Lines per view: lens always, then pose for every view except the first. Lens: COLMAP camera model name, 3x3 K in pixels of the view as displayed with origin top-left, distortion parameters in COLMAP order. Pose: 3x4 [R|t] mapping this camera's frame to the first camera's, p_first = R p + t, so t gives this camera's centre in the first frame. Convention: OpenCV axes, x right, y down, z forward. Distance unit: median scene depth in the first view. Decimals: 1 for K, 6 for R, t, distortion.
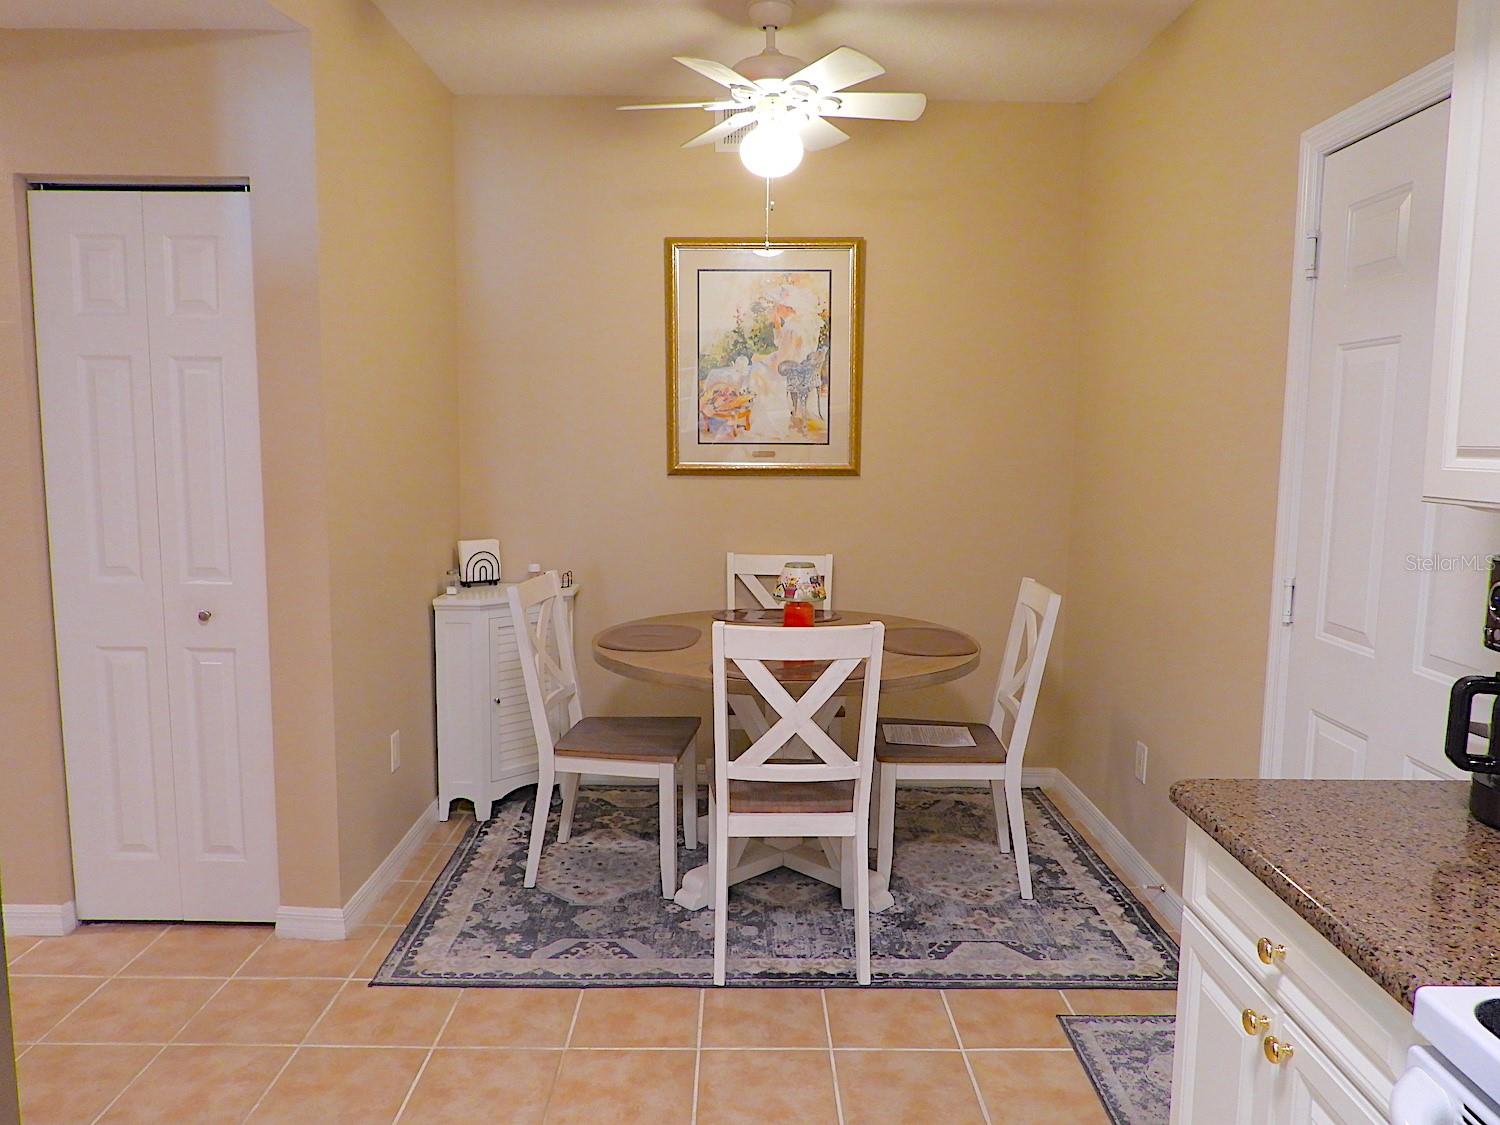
lens RADIAL K [[1072.6, 0, 750.0], [0, 1072.6, 562.5], [0, 0, 1]] dist [-0.016097, 0.005485]
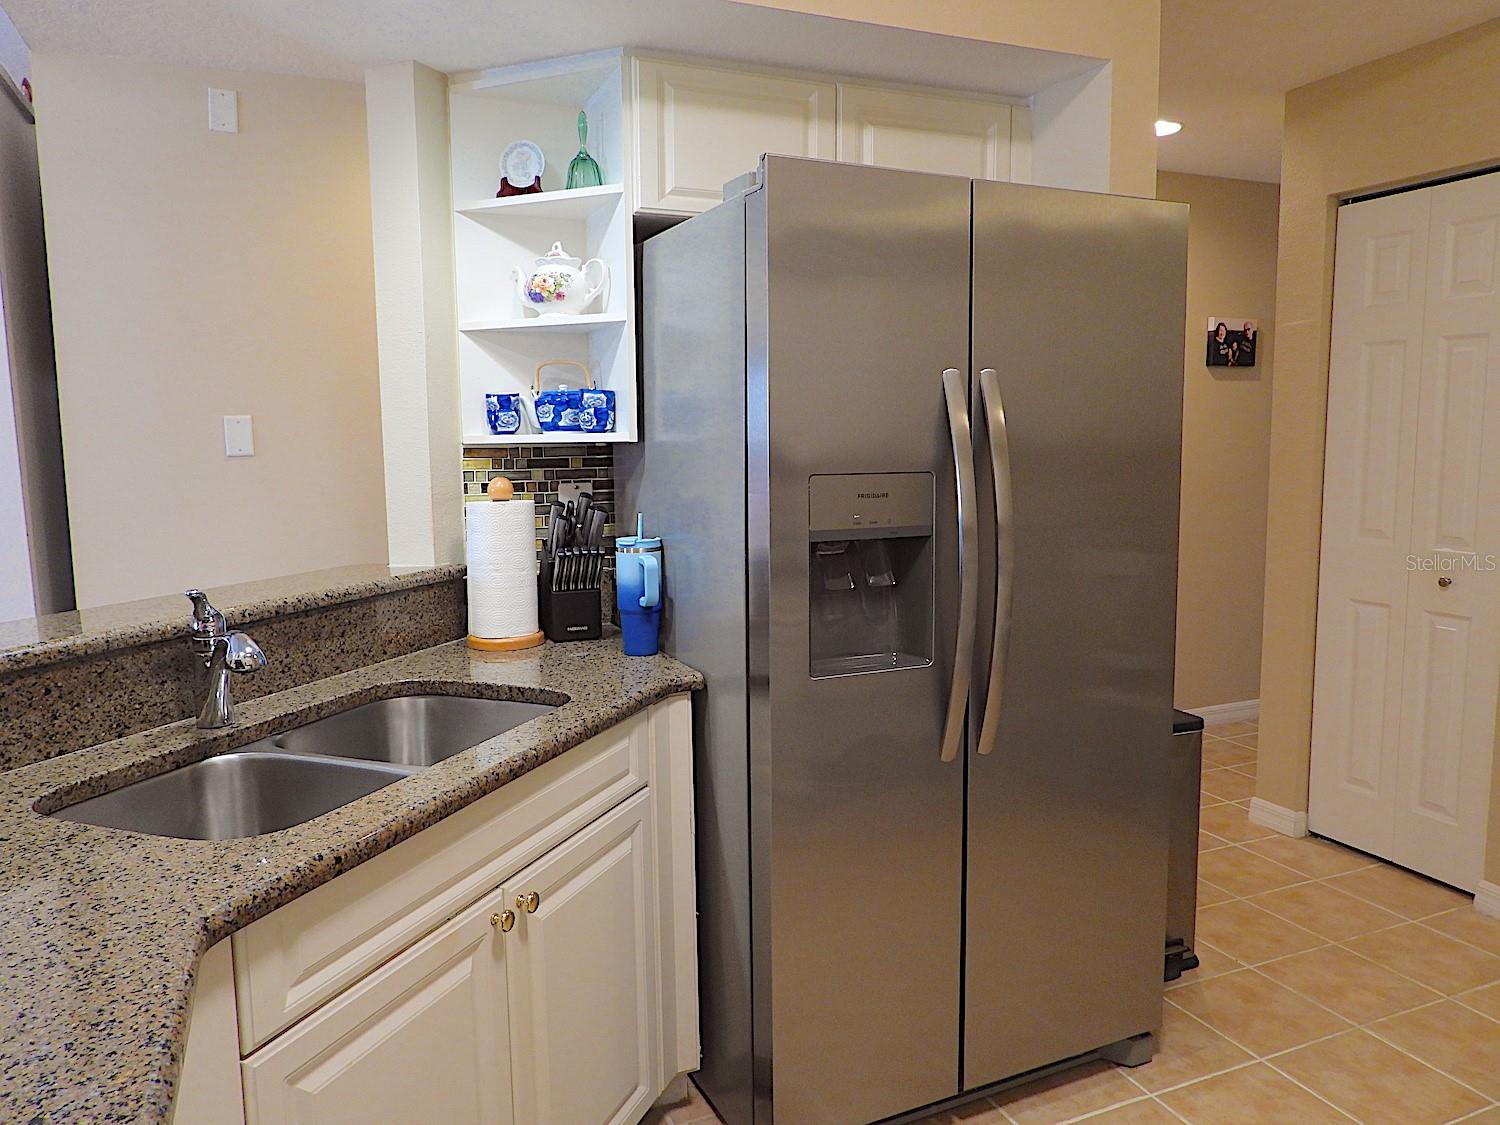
lens RADIAL K [[1072.6, 0, 750.0], [0, 1072.6, 562.5], [0, 0, 1]] dist [-0.016097, 0.005485]
pose [[0.387555, 0.096888, -0.916741, 0.188698], [-0.093308, 0.993477, 0.065552, 0.026140], [0.917112, 0.060134, 0.394068, -0.042732]]
